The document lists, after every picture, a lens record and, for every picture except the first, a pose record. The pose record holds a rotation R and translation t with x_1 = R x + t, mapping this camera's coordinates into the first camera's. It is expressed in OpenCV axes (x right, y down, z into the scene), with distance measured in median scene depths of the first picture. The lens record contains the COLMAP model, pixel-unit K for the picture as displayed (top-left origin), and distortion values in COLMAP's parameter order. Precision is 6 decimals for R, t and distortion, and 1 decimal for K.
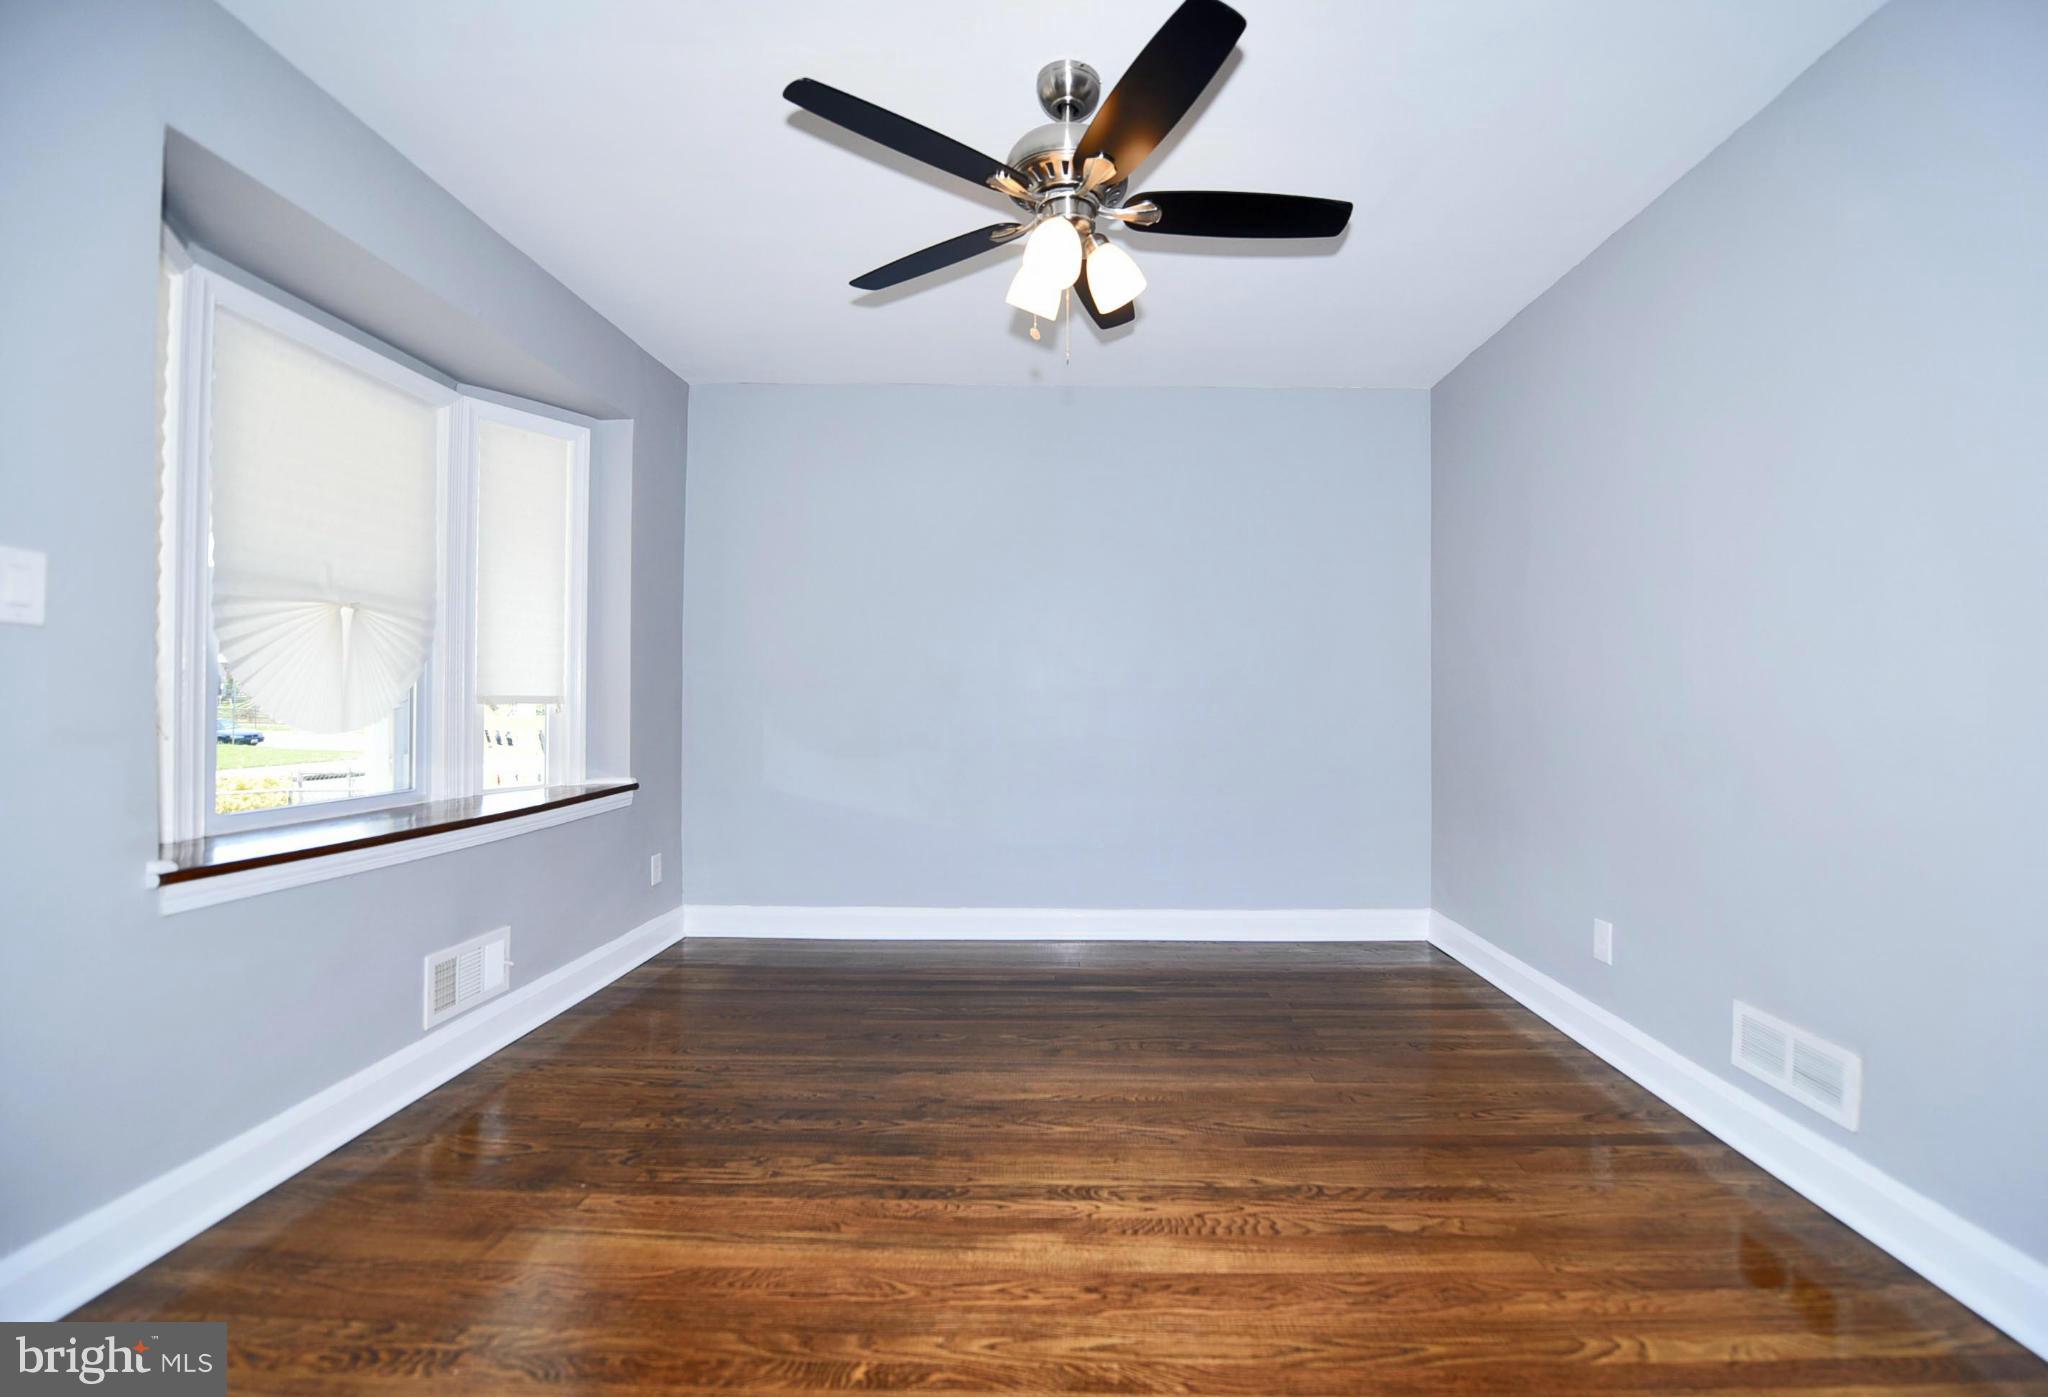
lens RADIAL K [[899.7, 0, 1071.6], [0, 899.7, 701.3], [0, 0, 1]] dist [-0.012457, -0.000579]
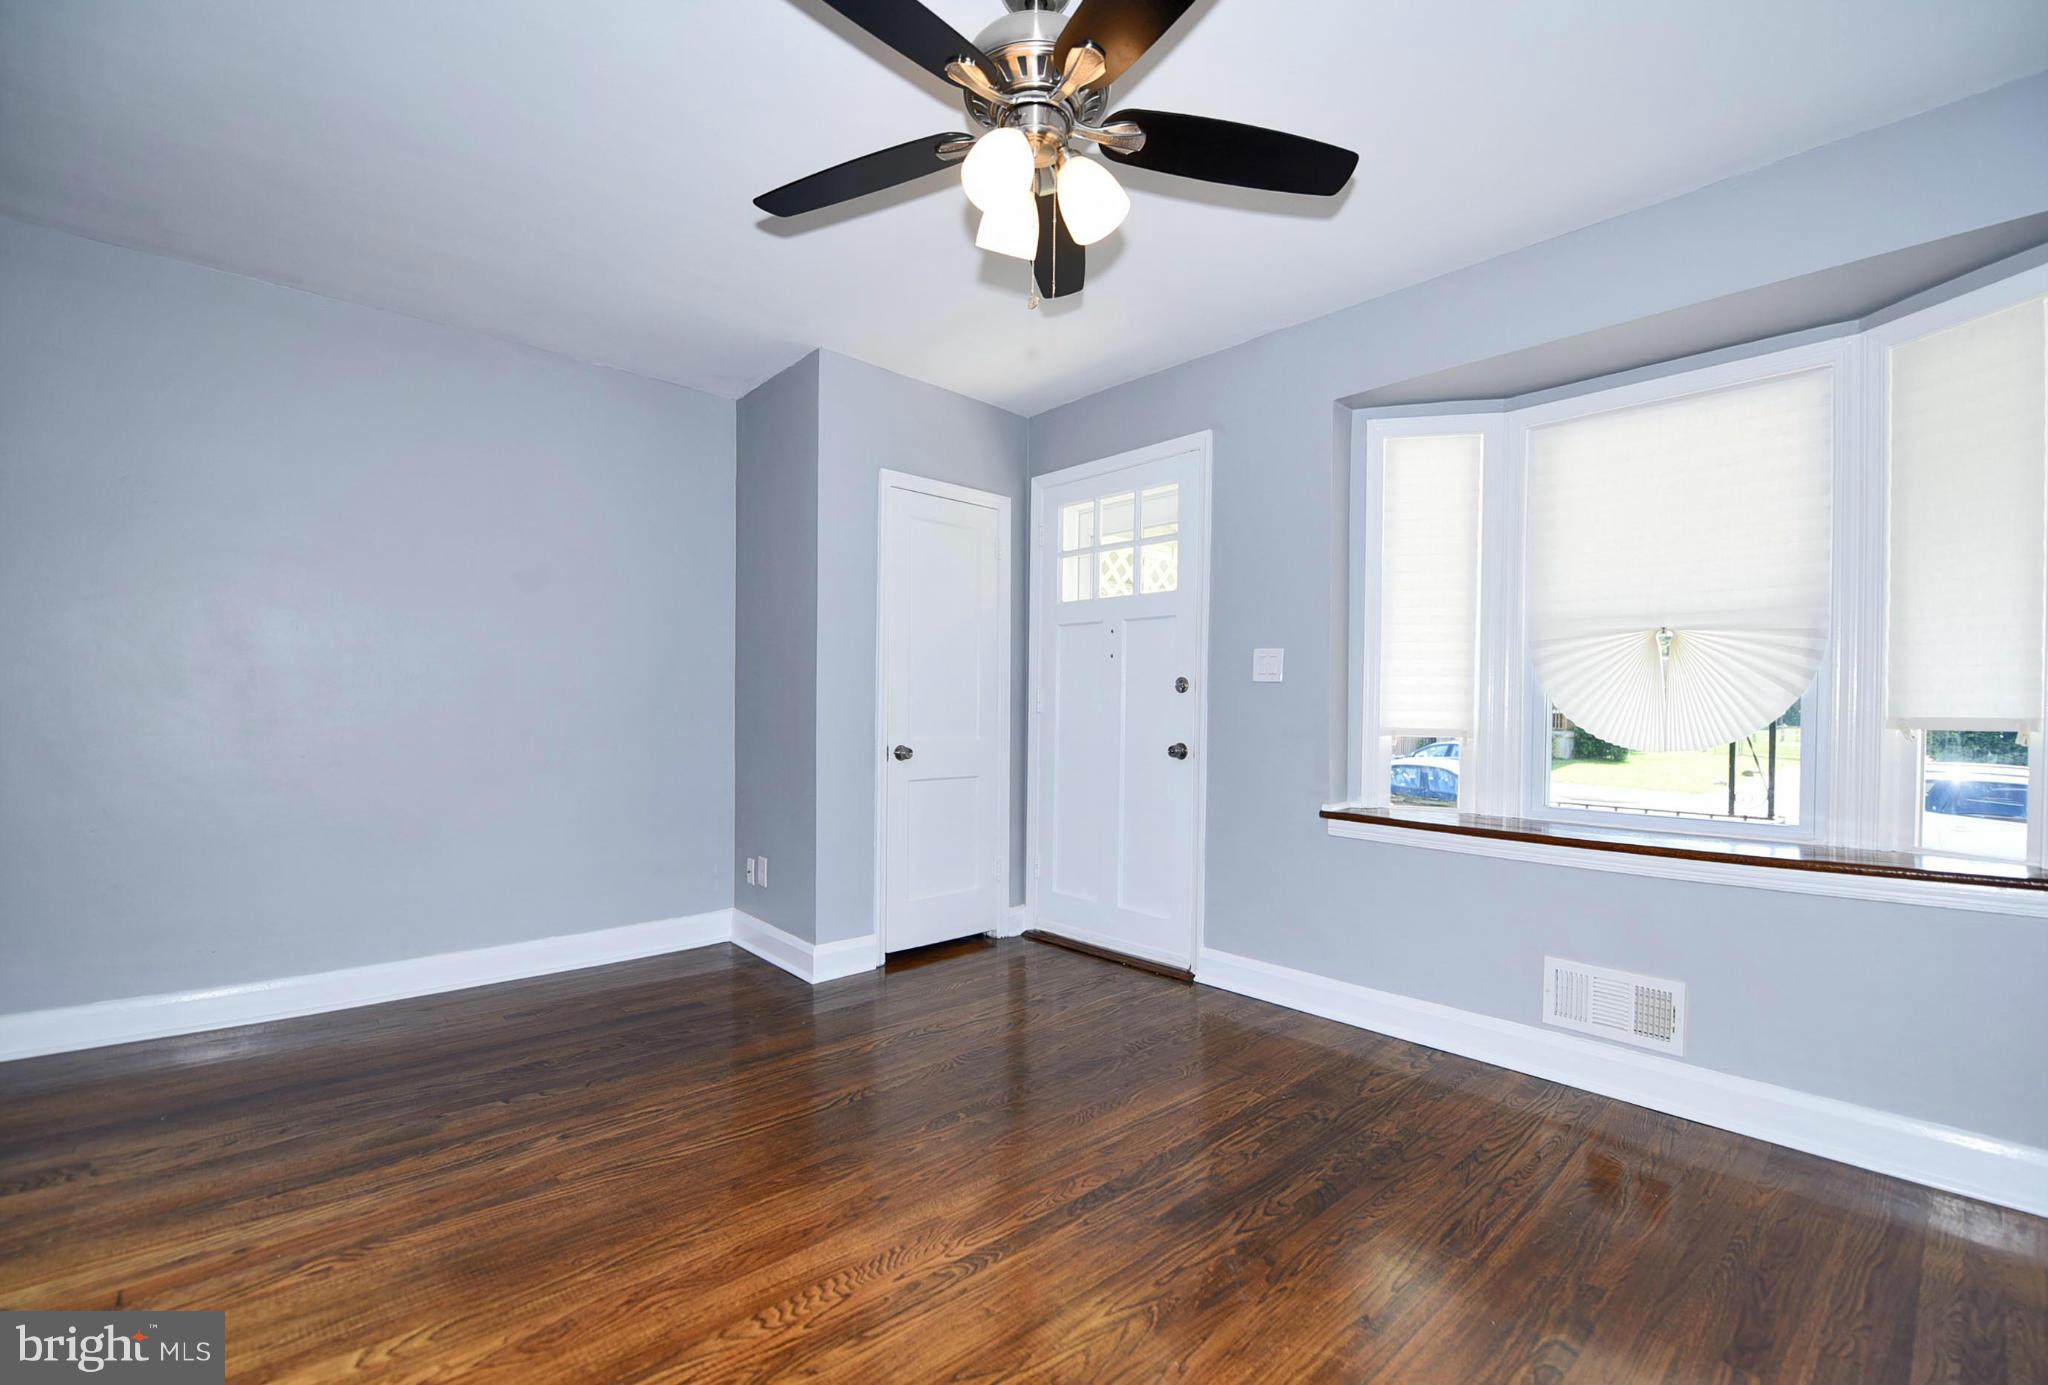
lens RADIAL K [[879.7, 0, 1034.5], [0, 879.7, 715.3], [0, 0, 1]] dist [-0.002291, -0.000312]
pose [[-0.745054, -0.005513, -0.666981, 0.535433], [-0.012414, 0.999907, 0.005602, -0.006602], [0.666888, 0.012454, -0.745053, 1.611040]]
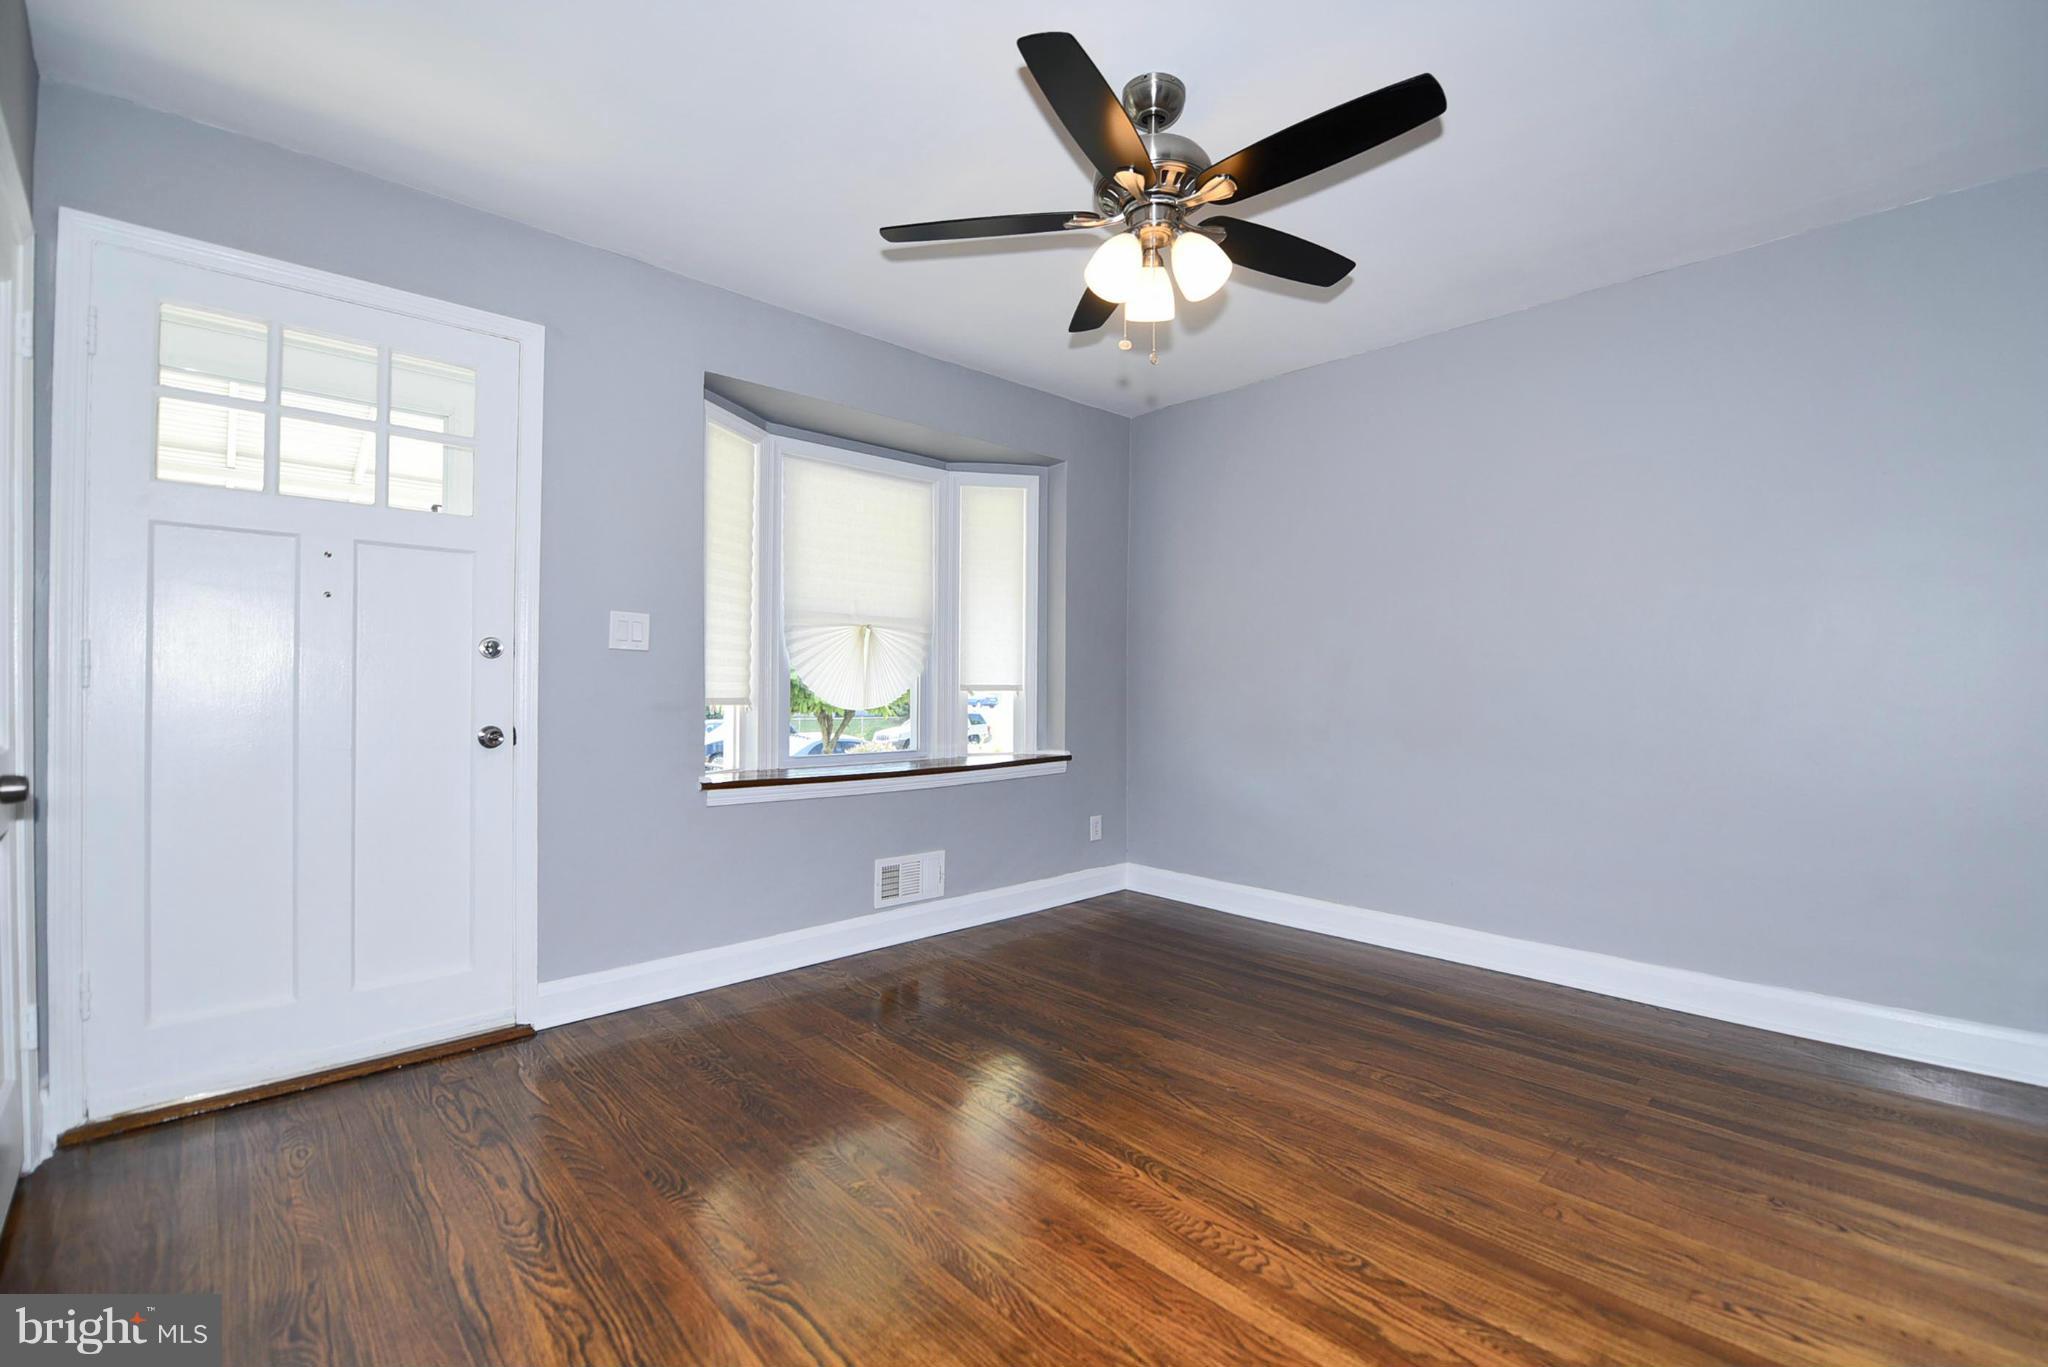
lens RADIAL K [[909.5, 0, 1024.0], [0, 909.5, 683.5], [0, 0, 1]] dist [-0.008028, -0.000459]
pose [[0.676060, -0.005985, -0.736822, 0.664332], [0.000394, 0.999970, -0.007761, 0.003115], [0.736846, 0.004957, 0.676042, 0.177293]]
